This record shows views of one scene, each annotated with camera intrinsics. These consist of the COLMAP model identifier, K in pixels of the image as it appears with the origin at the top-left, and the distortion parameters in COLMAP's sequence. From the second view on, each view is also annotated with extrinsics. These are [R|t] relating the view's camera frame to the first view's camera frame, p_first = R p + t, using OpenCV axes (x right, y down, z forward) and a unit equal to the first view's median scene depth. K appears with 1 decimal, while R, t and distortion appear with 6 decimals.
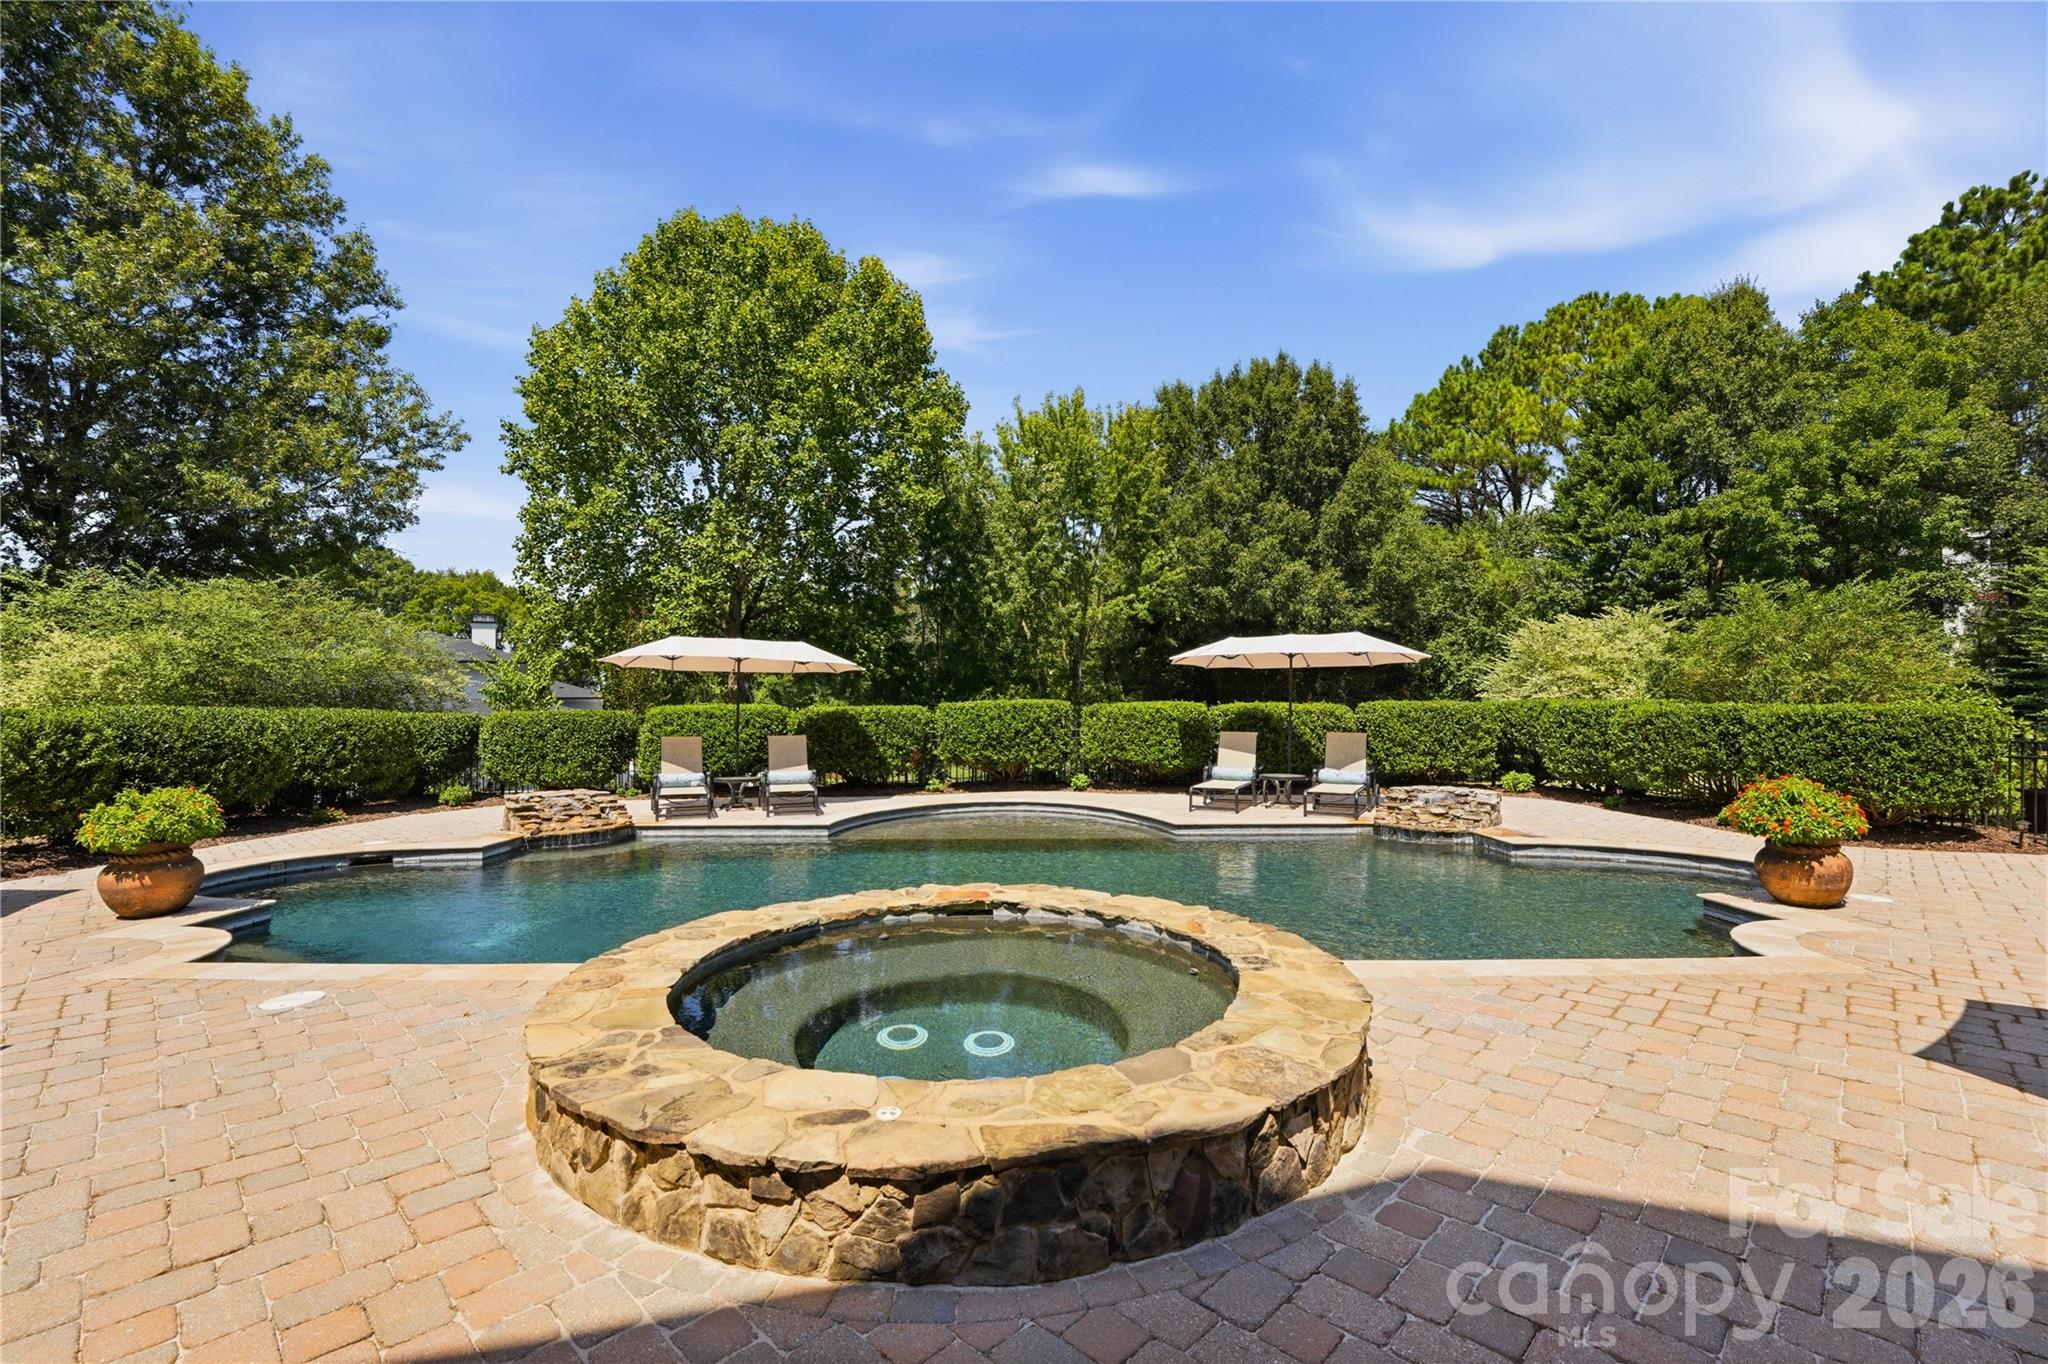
lens RADIAL K [[900.6, 0, 1025.7], [0, 900.6, 695.9], [0, 0, 1]] dist [-0.020404, 0.000139]
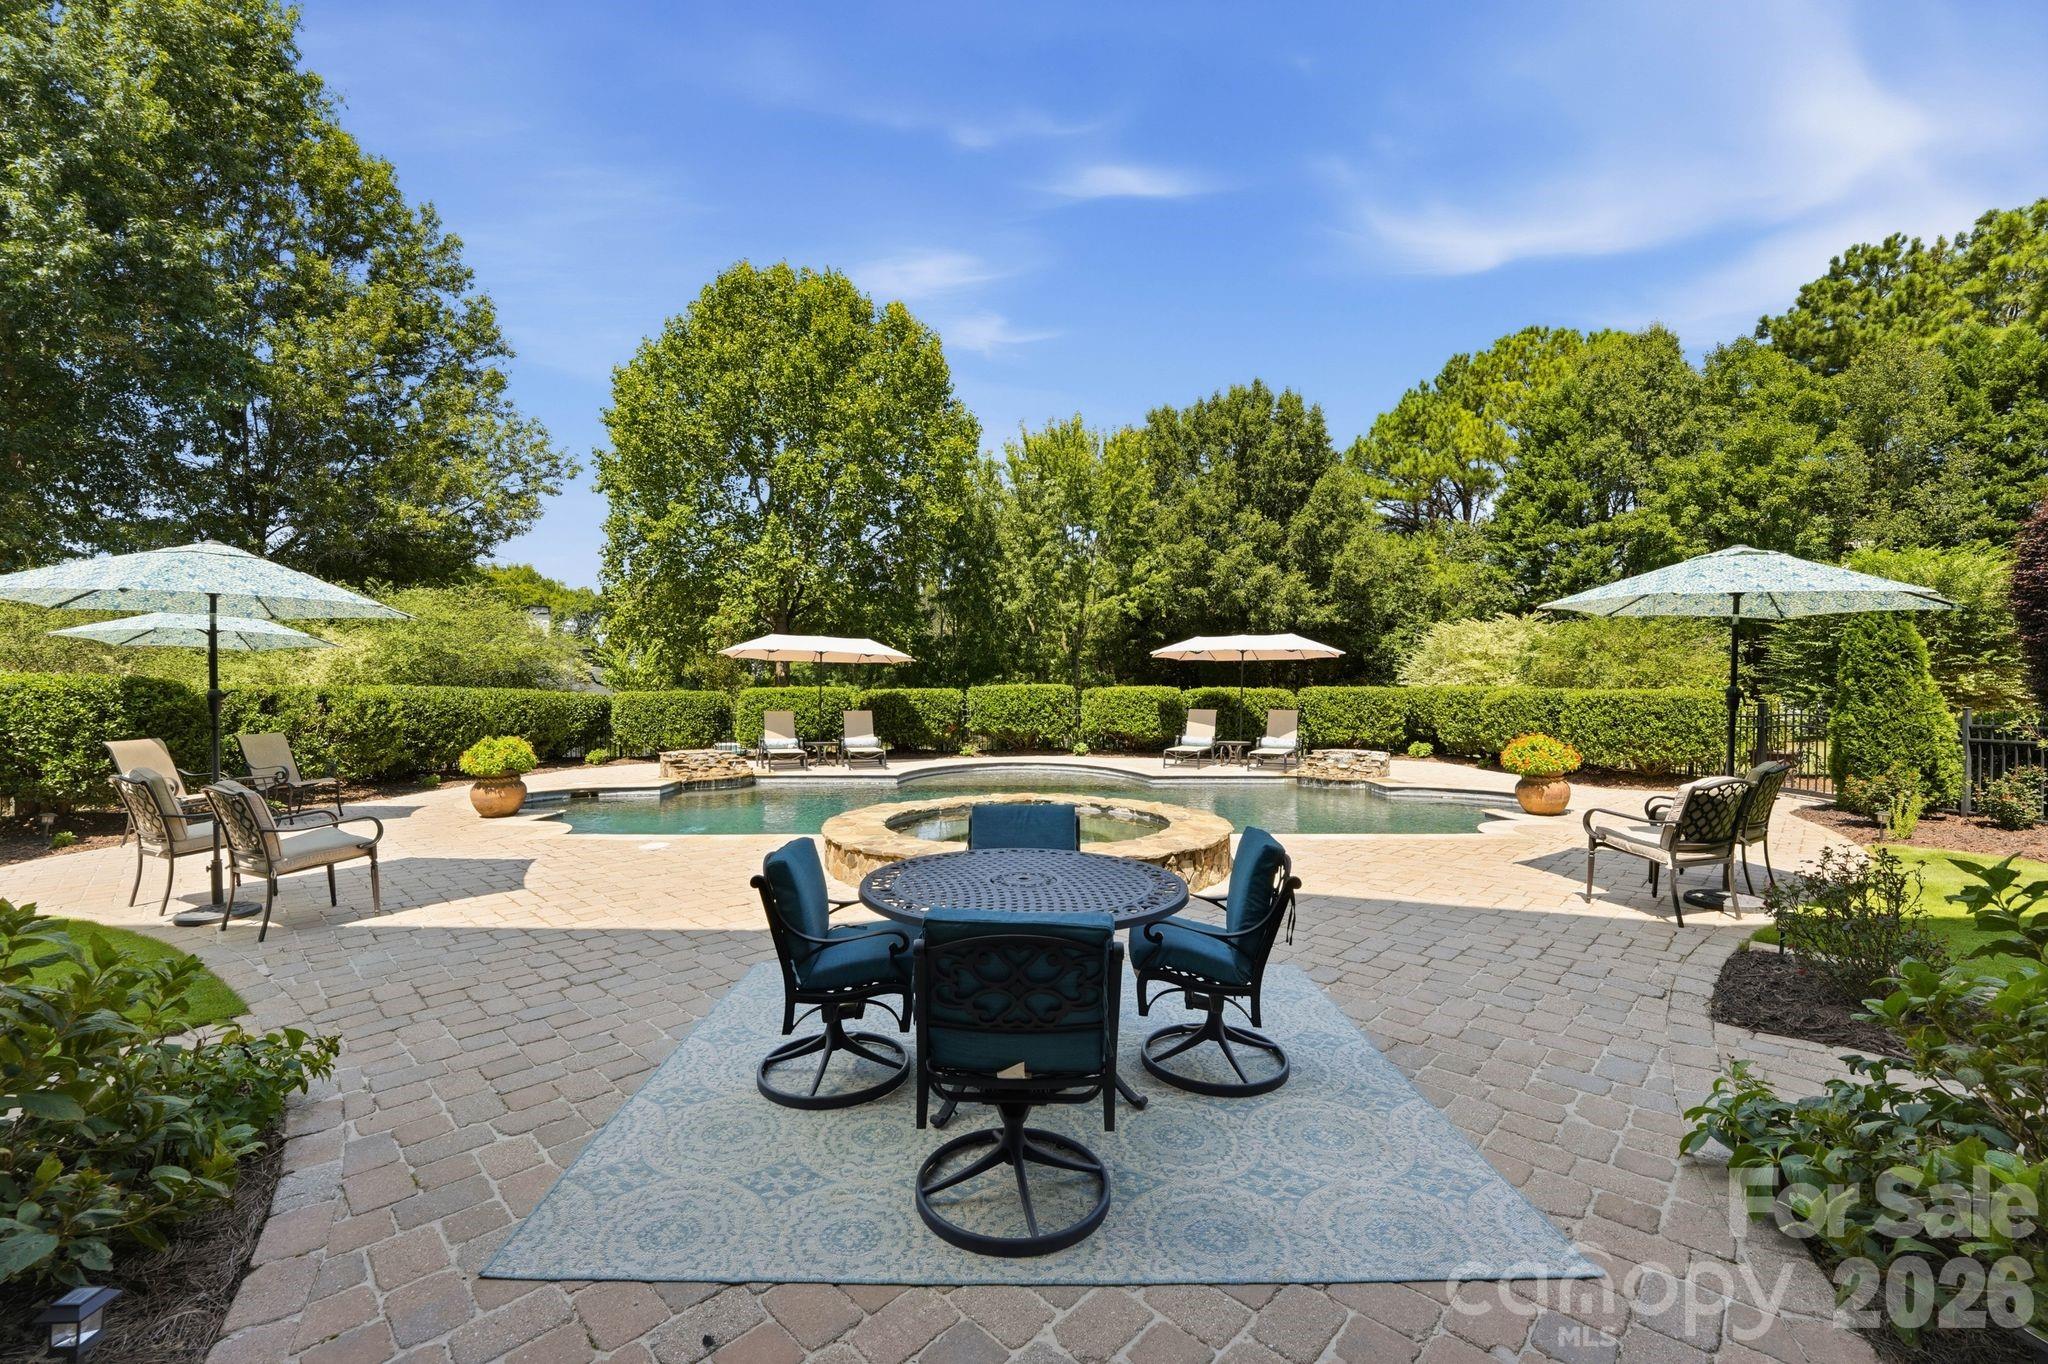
lens RADIAL K [[842.7, 0, 1024.6], [0, 842.7, 695.0], [0, 0, 1]] dist [-0.026280, 0.000506]
pose [[0.999990, 0.004366, -0.000145, -0.009291], [-0.004363, 0.999880, 0.014888, 0.000788], [0.000210, -0.014887, 0.999889, -0.094240]]
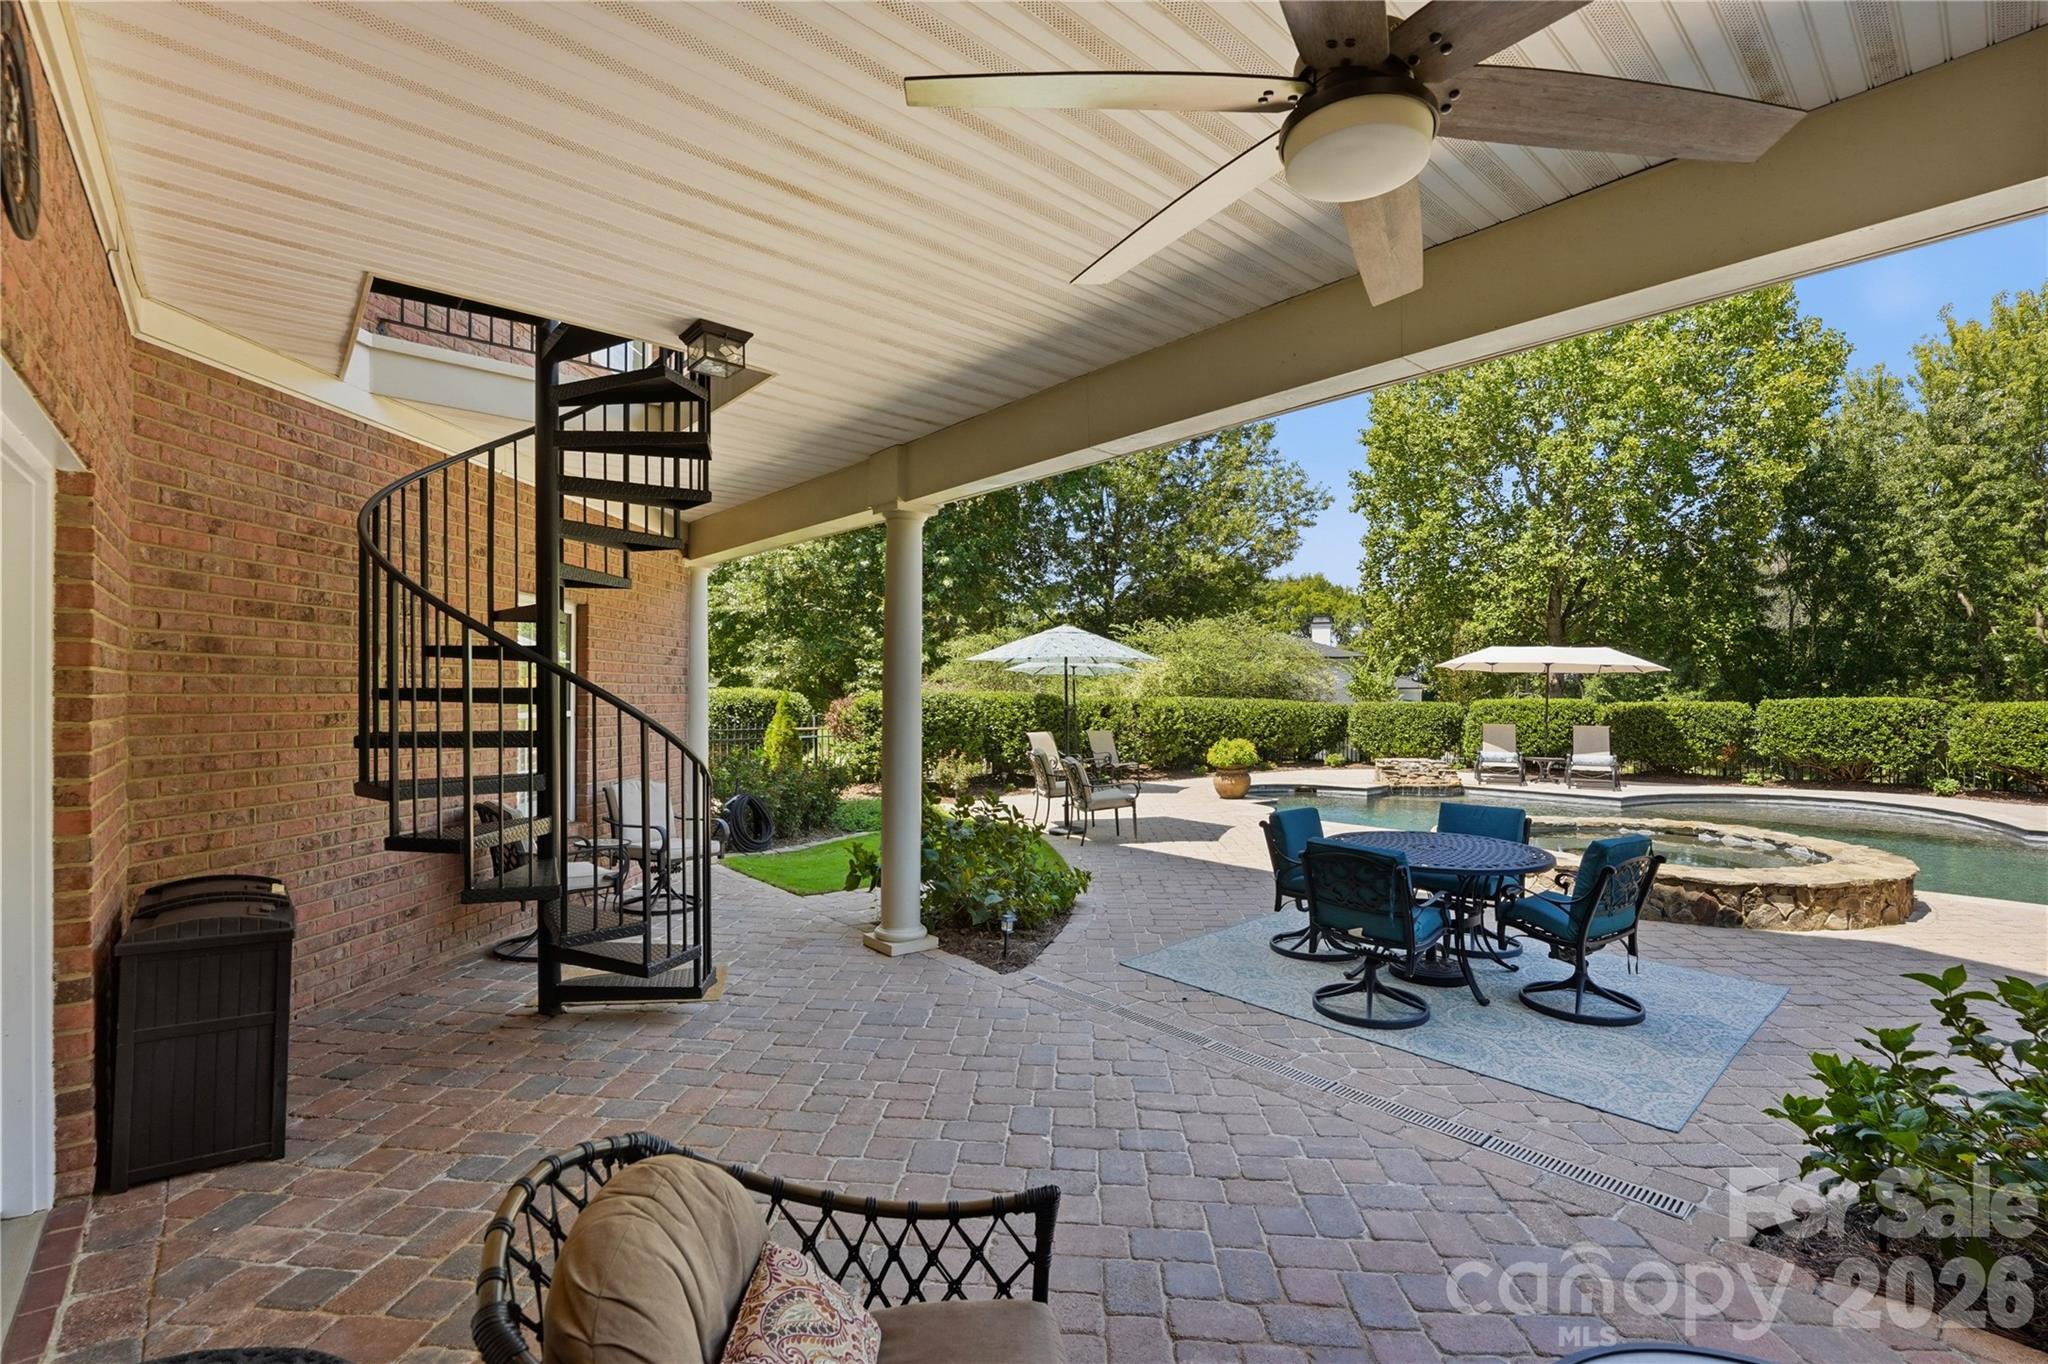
lens RADIAL K [[900.6, 0, 1025.7], [0, 900.6, 695.9], [0, 0, 1]] dist [-0.020404, 0.000139]
pose [[0.657042, 0.008675, -0.753804, 0.058700], [0.000248, 0.999931, 0.011724, -0.004375], [0.753854, -0.007891, 0.656994, -0.150530]]
